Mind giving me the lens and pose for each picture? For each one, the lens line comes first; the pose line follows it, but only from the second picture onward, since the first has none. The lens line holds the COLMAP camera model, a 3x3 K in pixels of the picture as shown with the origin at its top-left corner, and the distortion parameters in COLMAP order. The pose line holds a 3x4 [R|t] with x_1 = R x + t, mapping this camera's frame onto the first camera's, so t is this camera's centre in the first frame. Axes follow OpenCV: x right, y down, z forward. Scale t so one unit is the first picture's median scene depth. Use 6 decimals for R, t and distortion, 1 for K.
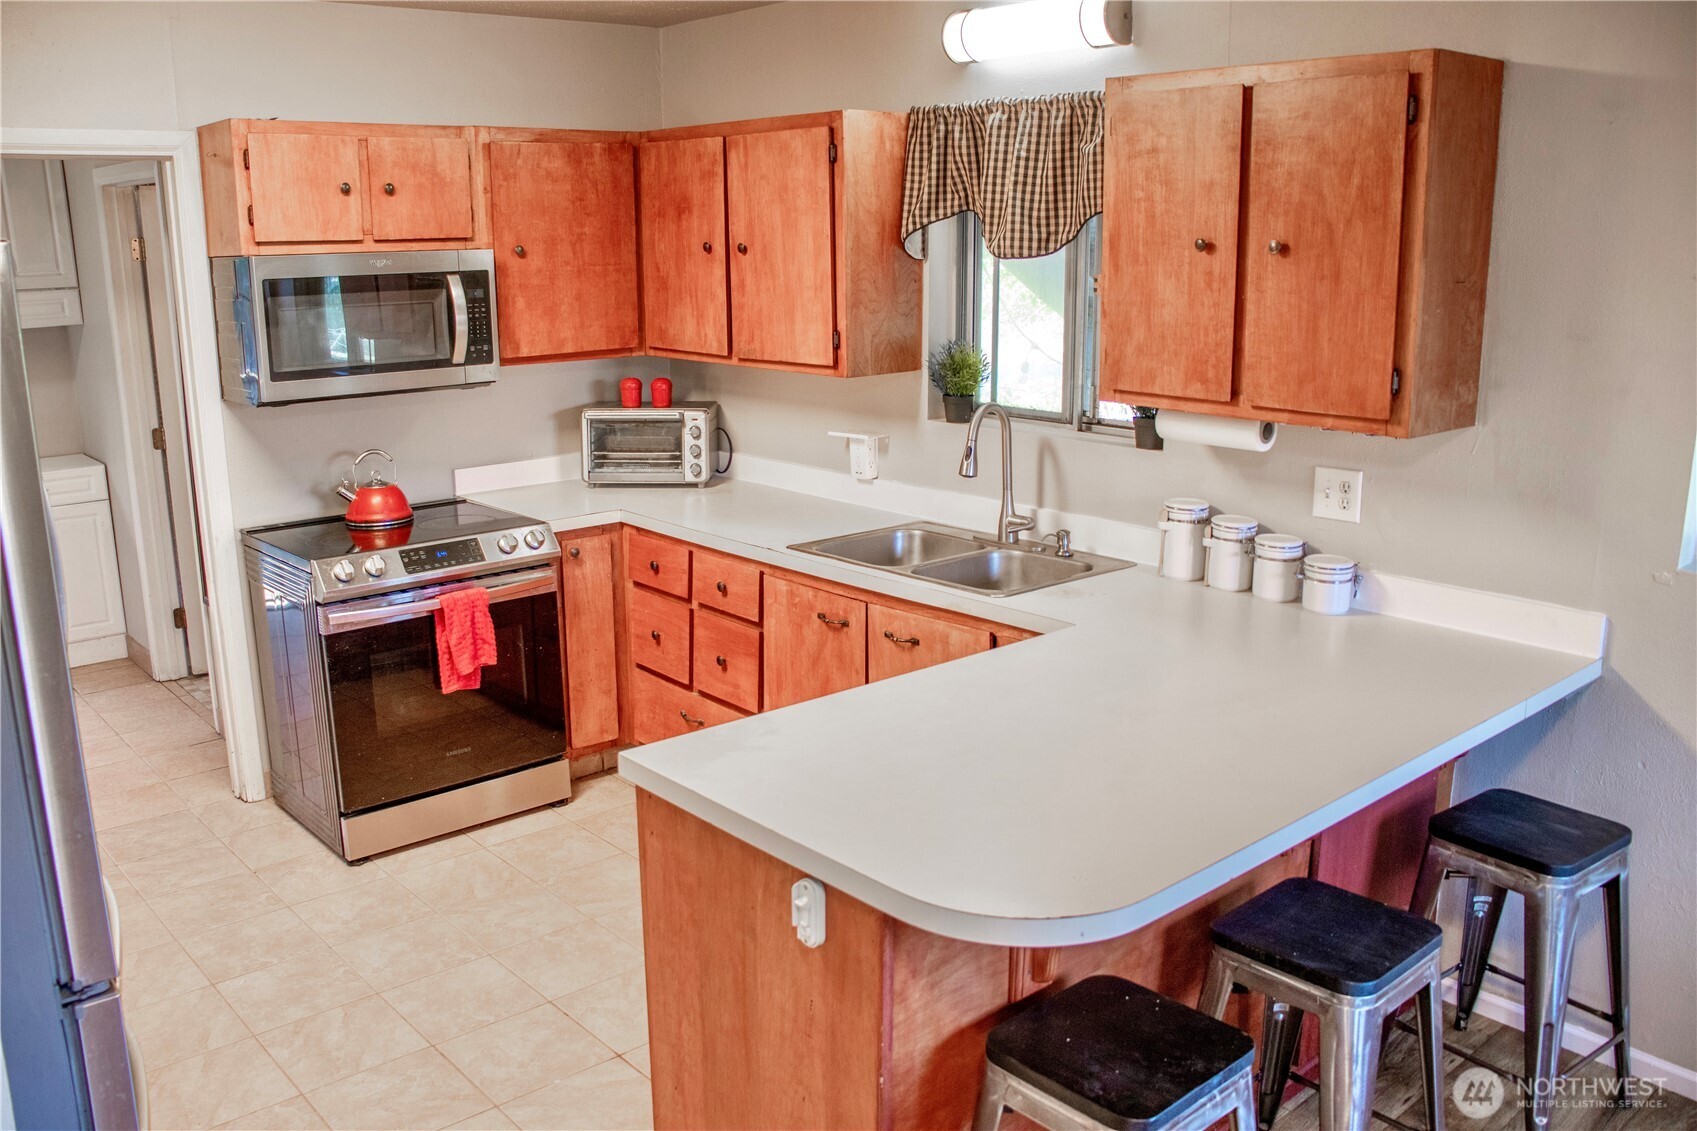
lens RADIAL K [[1421.3, 0, 848.8], [0, 1421.3, 569.2], [0, 0, 1]] dist [-0.008064, 0.007312]
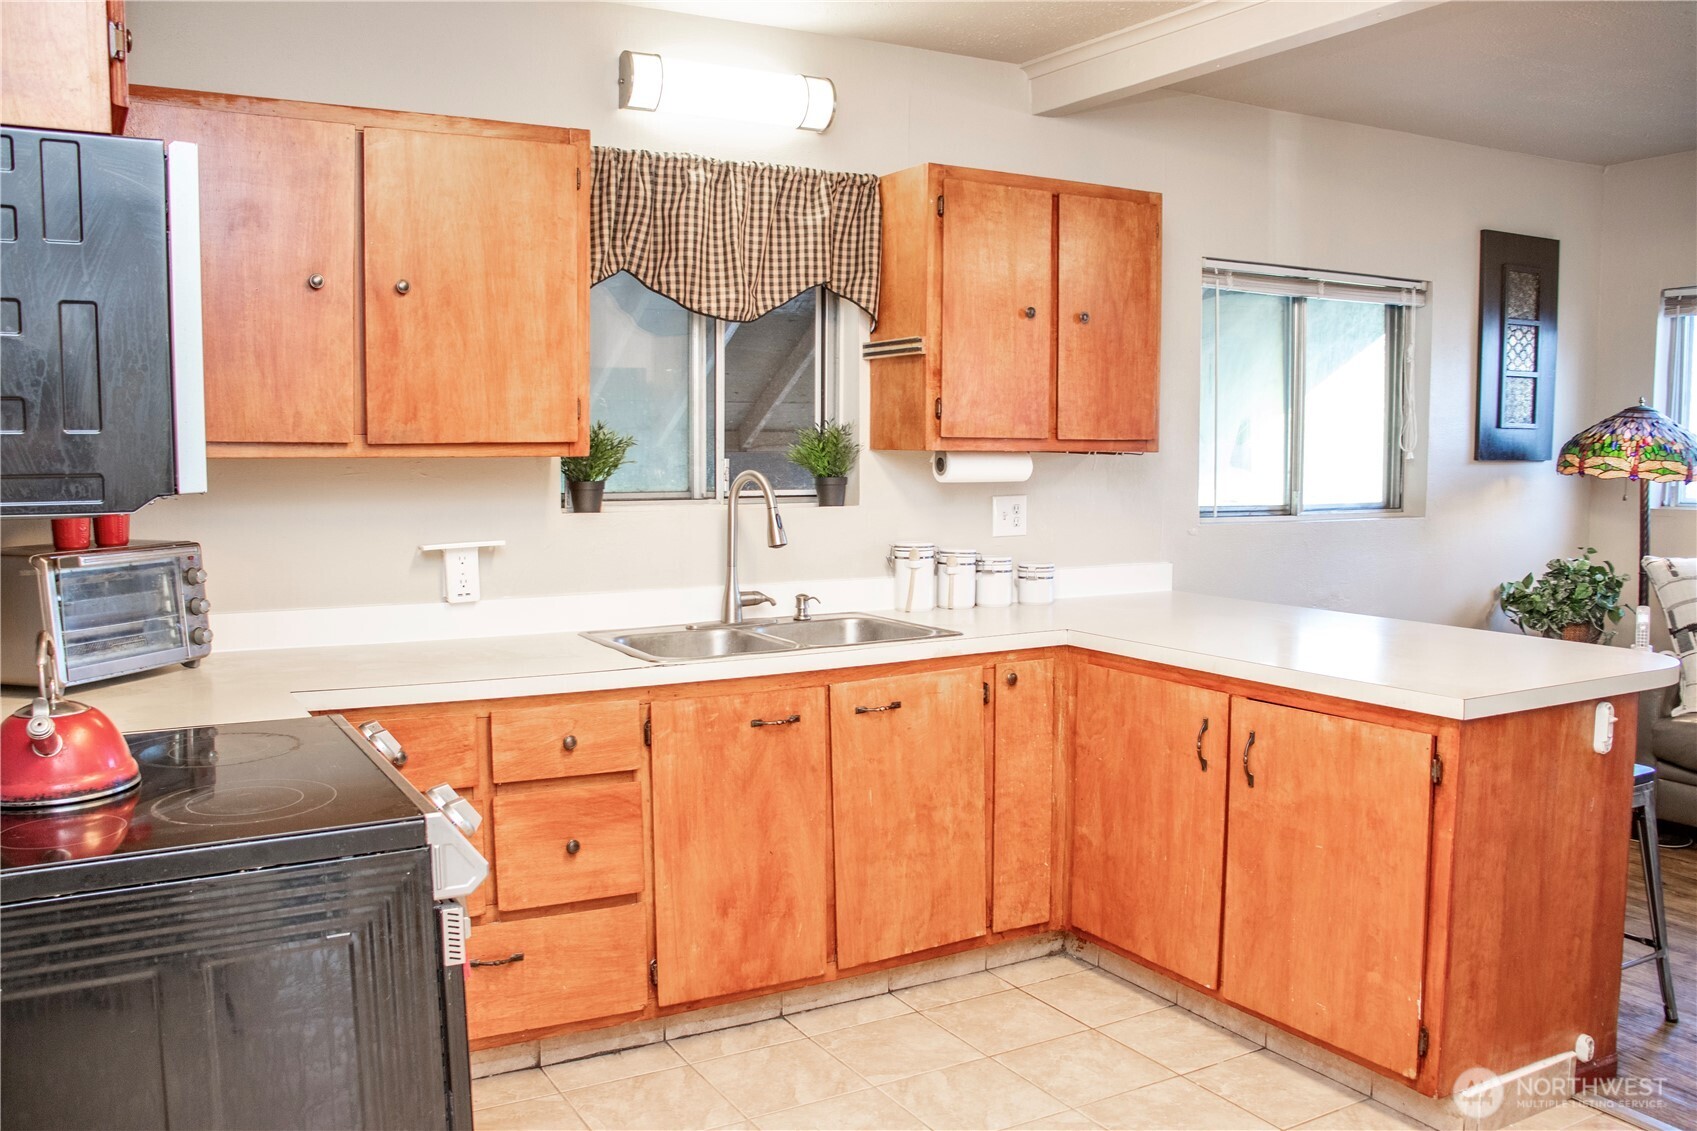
lens RADIAL K [[1421.3, 0, 847.1], [0, 1421.3, 561.1], [0, 0, 1]] dist [-0.008064, 0.007312]
pose [[0.212999, -0.081067, 0.973683, -0.899534], [0.222444, 0.974405, 0.032466, -0.083005], [-0.951394, 0.209675, 0.225580, 0.817389]]
